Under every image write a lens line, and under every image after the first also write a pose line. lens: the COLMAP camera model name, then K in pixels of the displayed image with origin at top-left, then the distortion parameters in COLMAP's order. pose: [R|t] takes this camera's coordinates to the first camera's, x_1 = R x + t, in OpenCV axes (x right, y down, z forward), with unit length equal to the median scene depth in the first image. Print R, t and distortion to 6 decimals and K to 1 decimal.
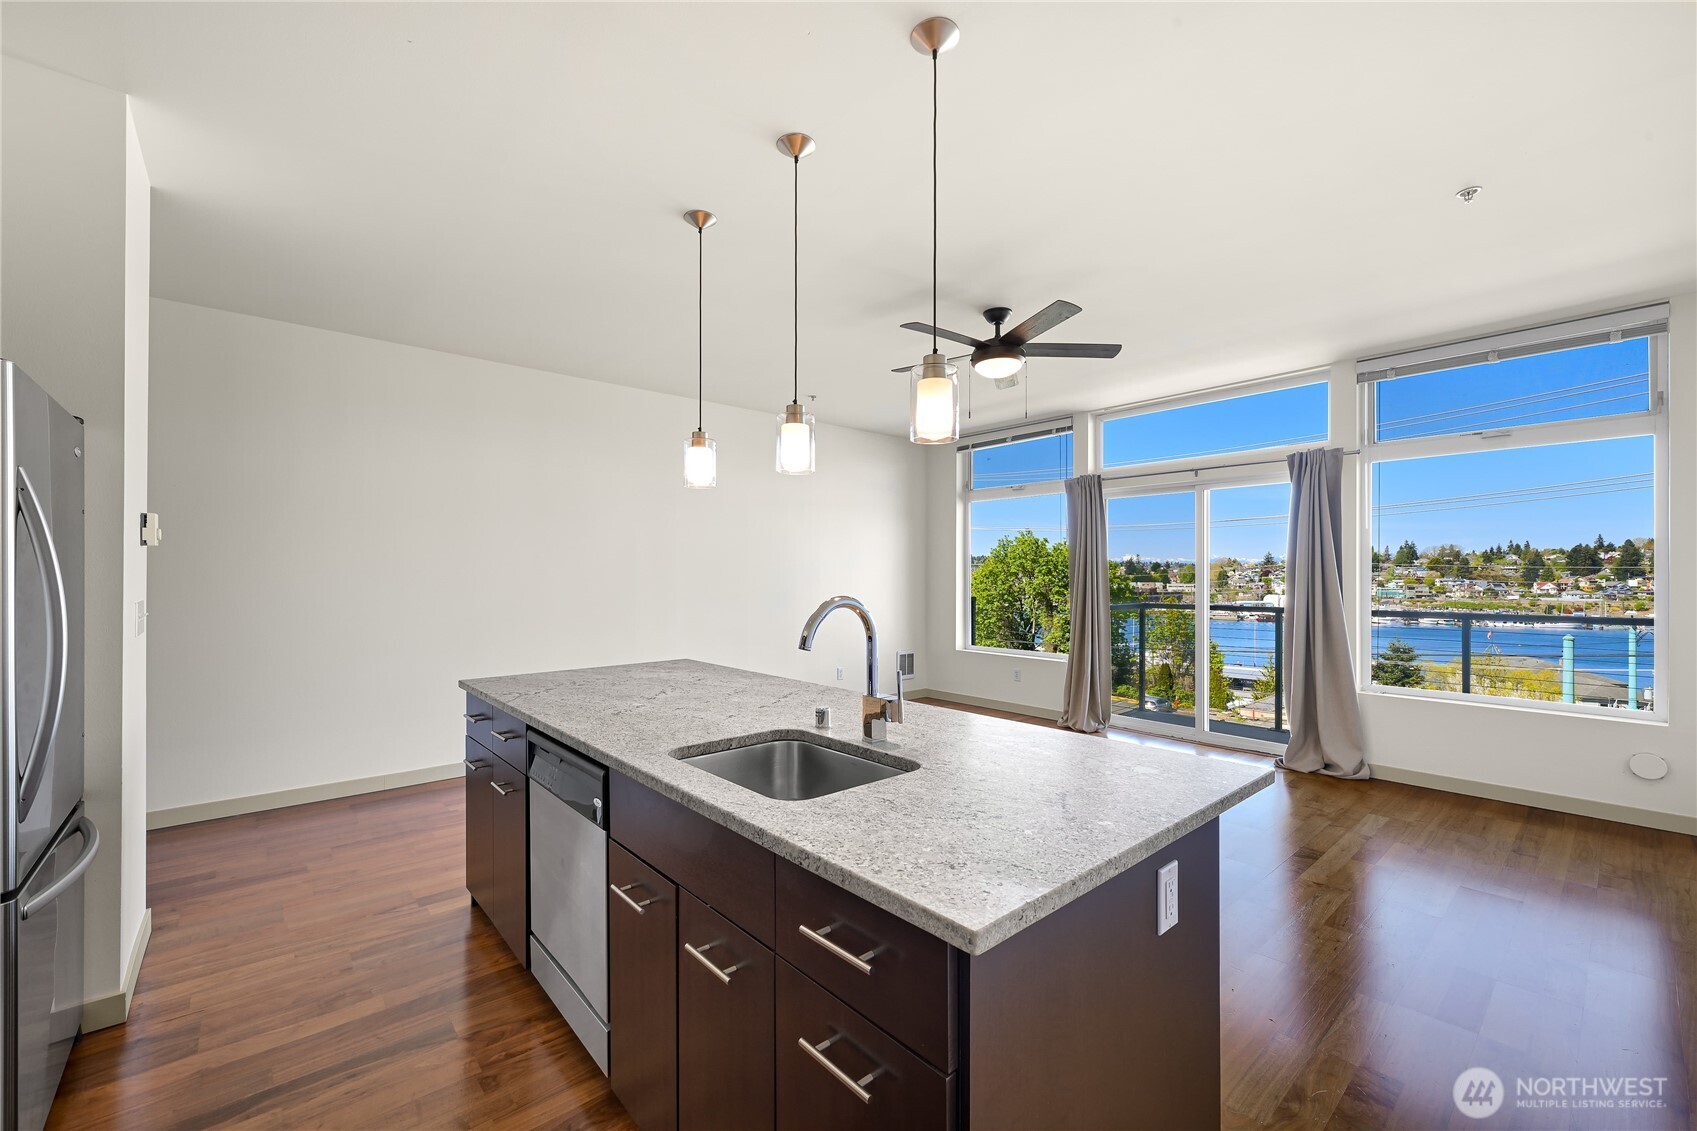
lens RADIAL K [[689.4, 0, 847.4], [0, 689.4, 573.1], [0, 0, 1]] dist [-0.000539, 0.000592]
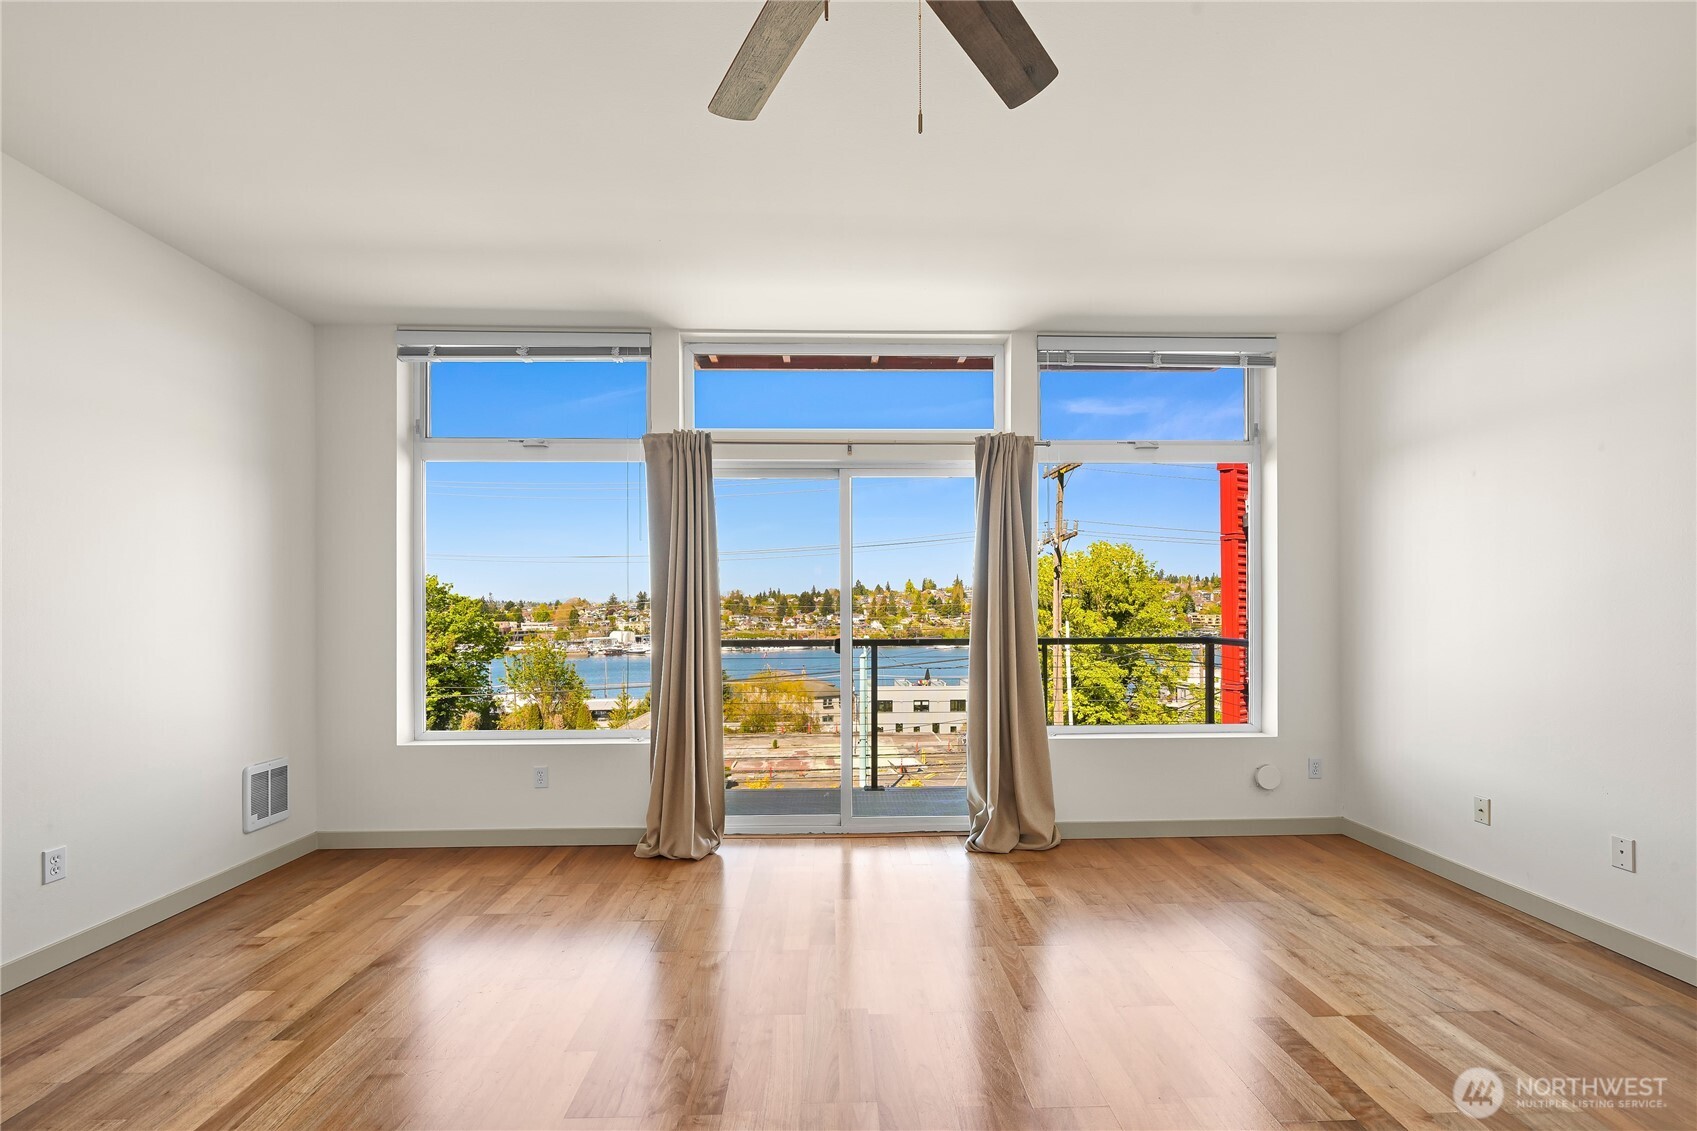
lens RADIAL K [[684.0, 0, 850.8], [0, 684.0, 612.7], [0, 0, 1]] dist [0.000203, 0.000086]
pose [[0.633169, -0.003675, 0.774005, -0.046563], [0.003064, 0.999993, 0.002241, 0.029542], [-0.774007, 0.000953, 0.633176, 0.936538]]
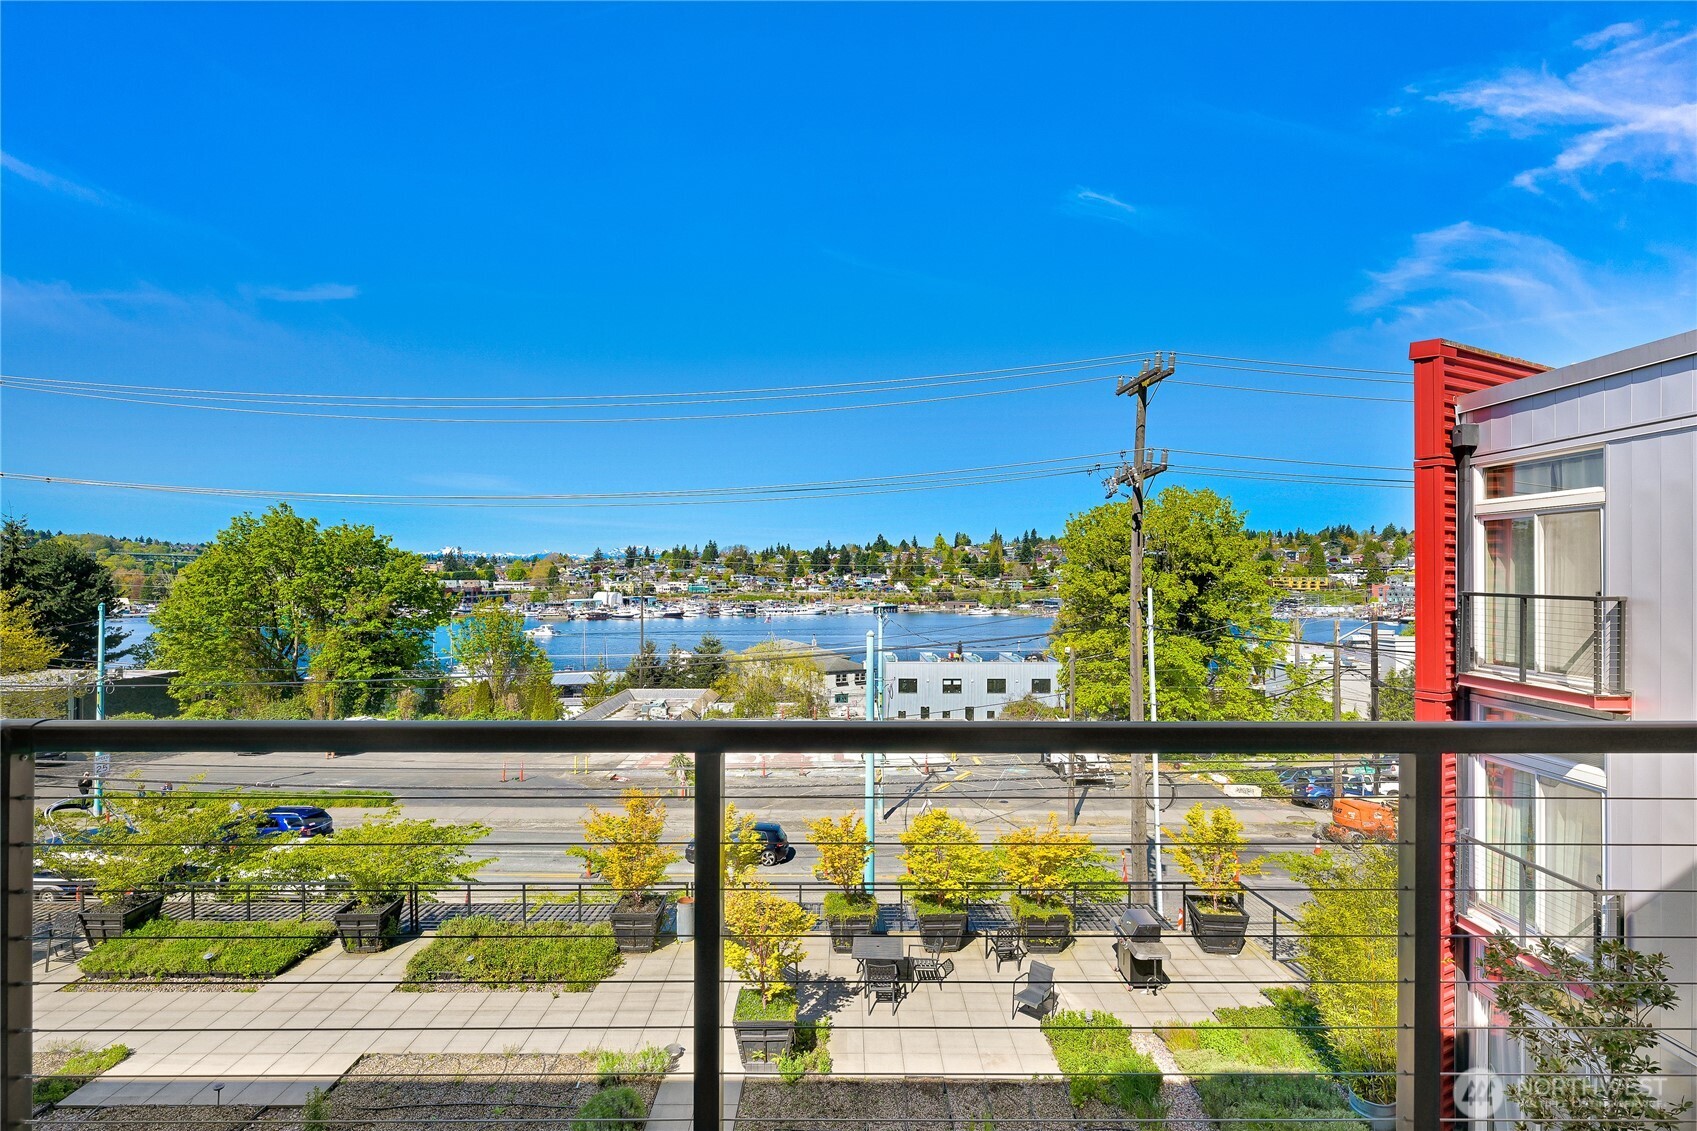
lens RADIAL K [[790.1, 0, 848.5], [0, 790.1, 565.5], [0, 0, 1]] dist [-0.002280, -0.000525]
pose [[0.655697, 0.006356, 0.754997, 0.912158], [-0.002678, 0.999978, -0.006093, 0.010441], [-0.755019, 0.001973, 0.655699, 1.539447]]
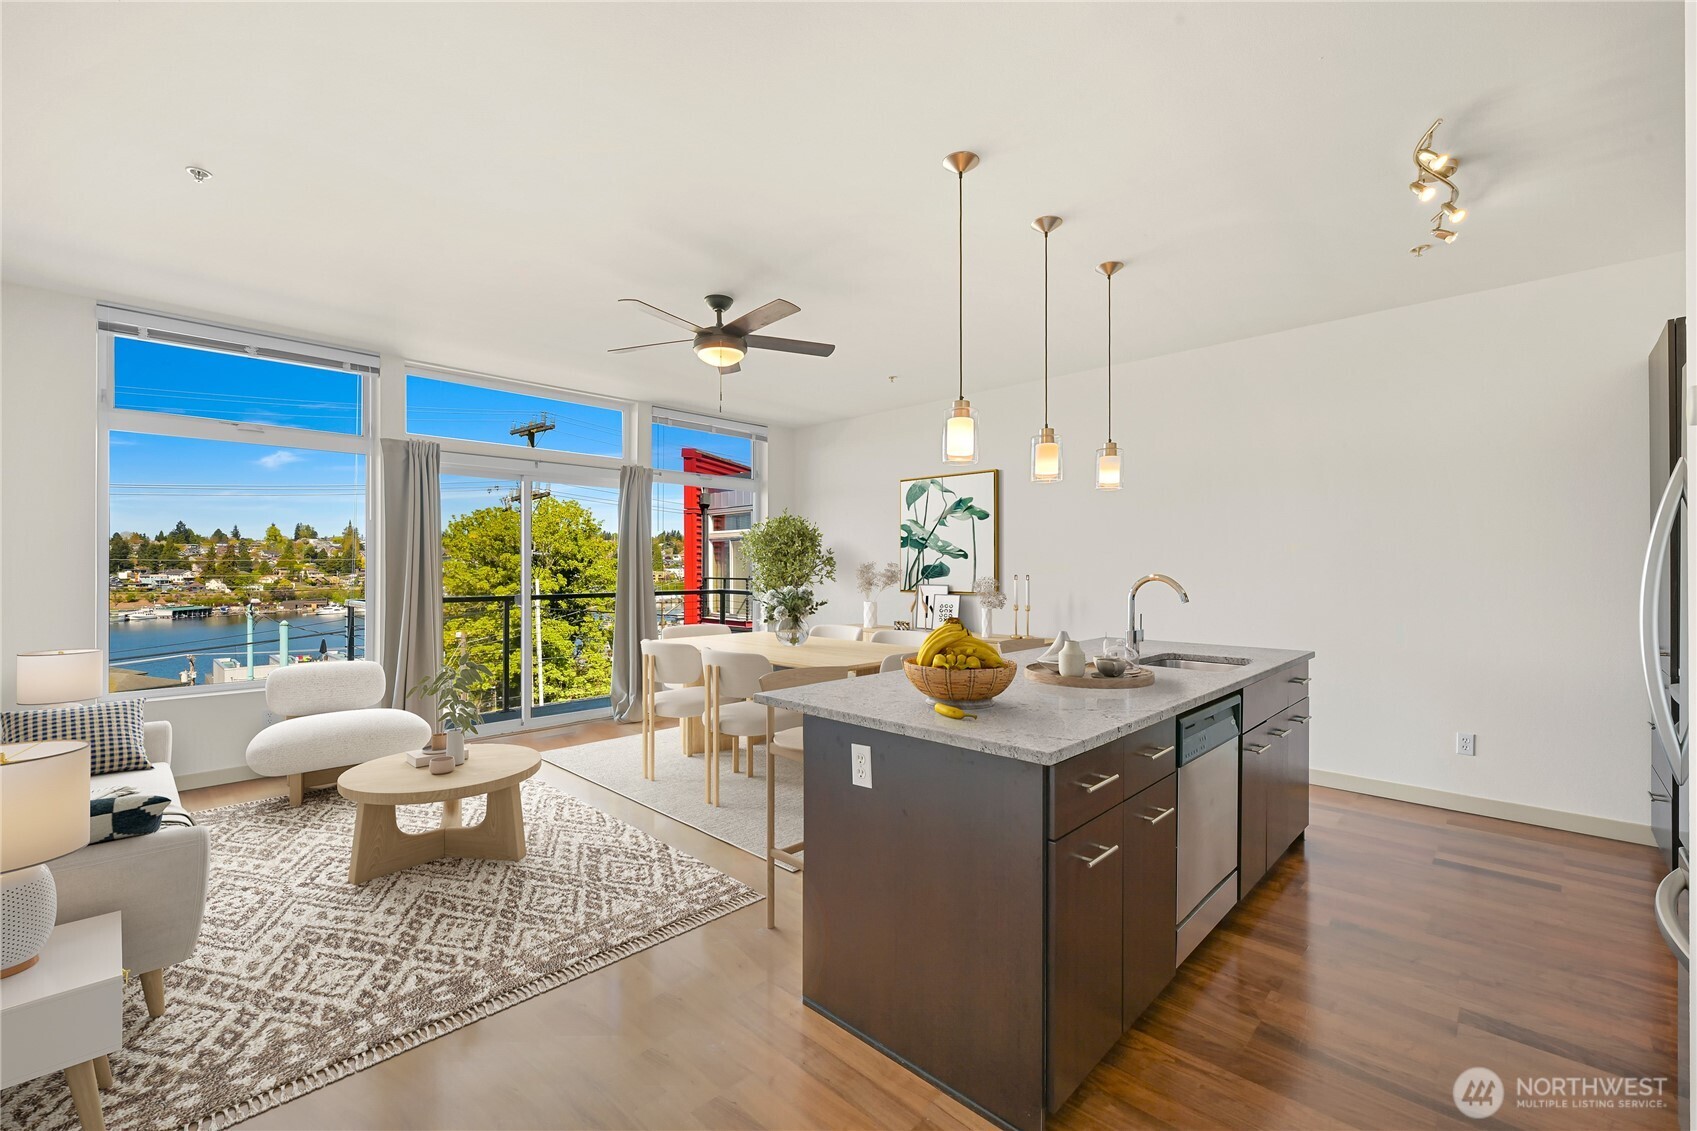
lens RADIAL K [[713.0, 0, 845.5], [0, 713.0, 571.5], [0, 0, 1]] dist [-0.001737, 0.000278]
pose [[-0.078435, -0.006125, 0.996900, -0.960747], [-0.001949, 0.999980, 0.005990, 0.007868], [-0.996917, -0.001474, -0.078445, 1.046721]]
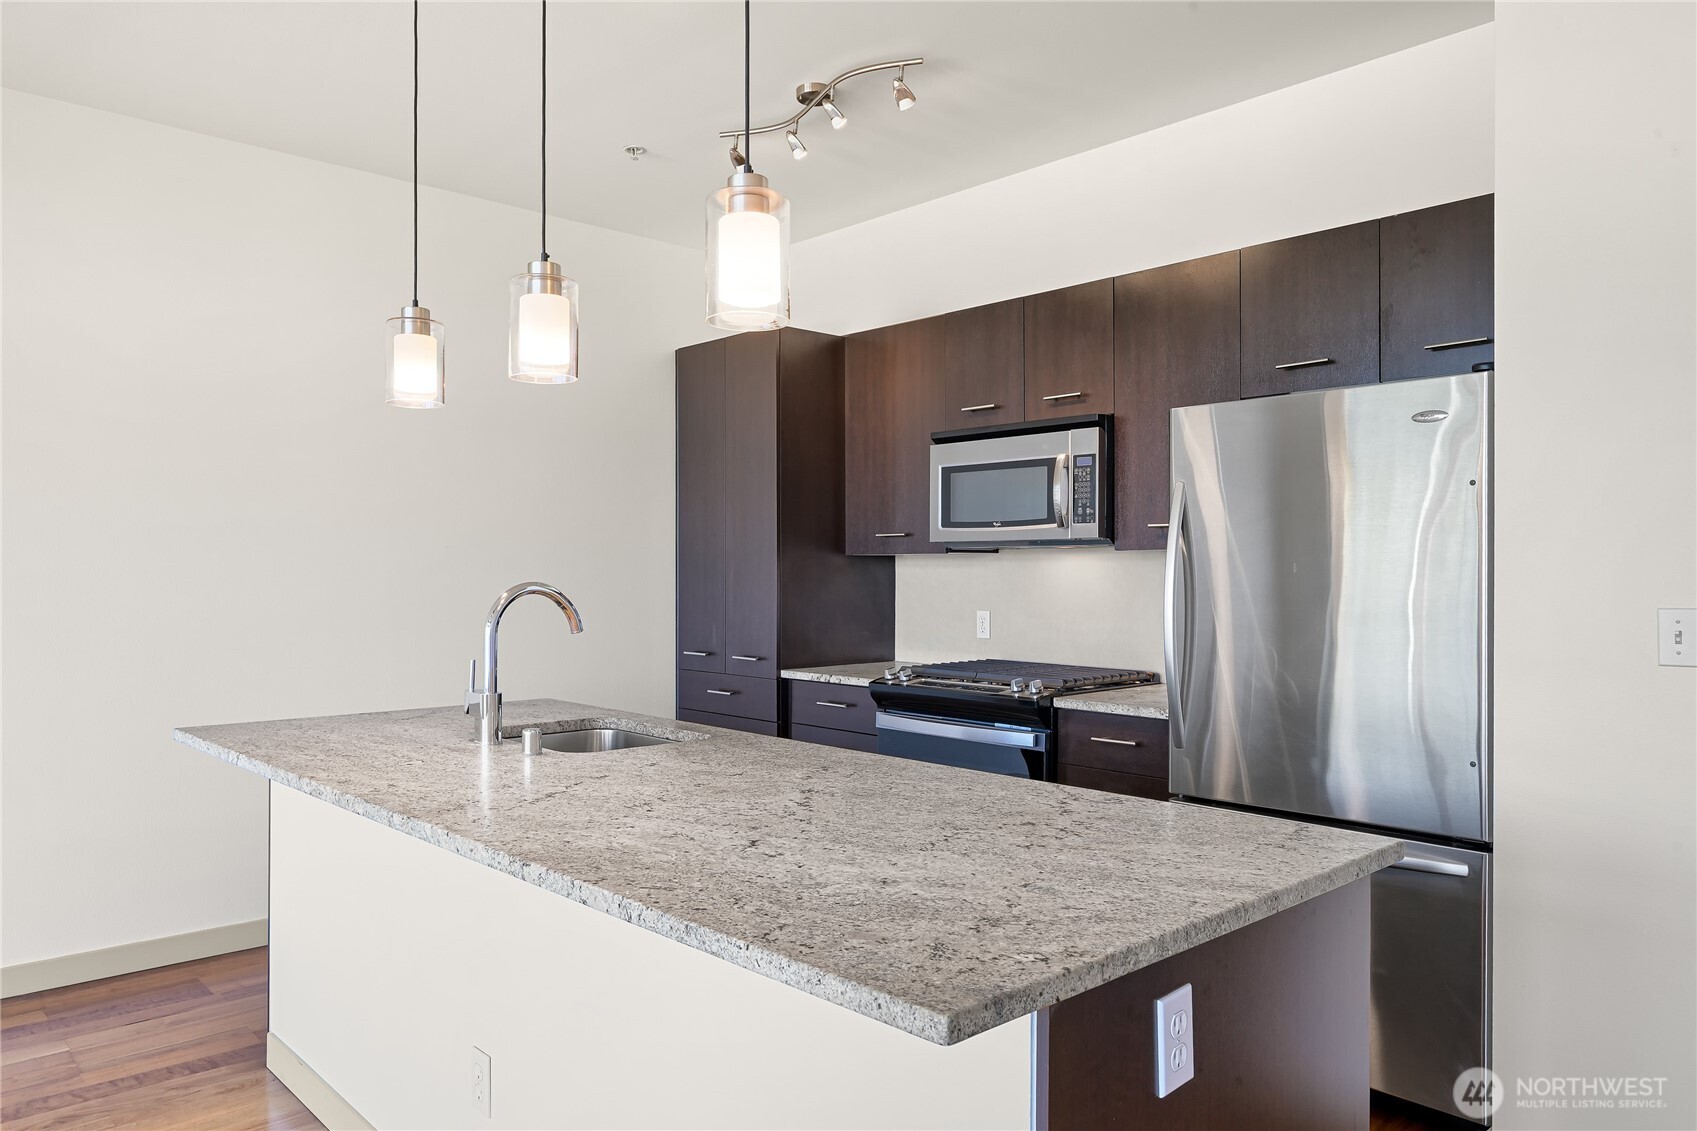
lens RADIAL K [[1168.6, 0, 848.5], [0, 1168.6, 565.5], [0, 0, 1]] dist [-0.003200, -0.000606]
pose [[-0.999705, -0.003845, -0.023988, -0.218554], [-0.003664, 0.999965, -0.007577, 0.010905], [0.024016, -0.007487, -0.999684, 1.406192]]
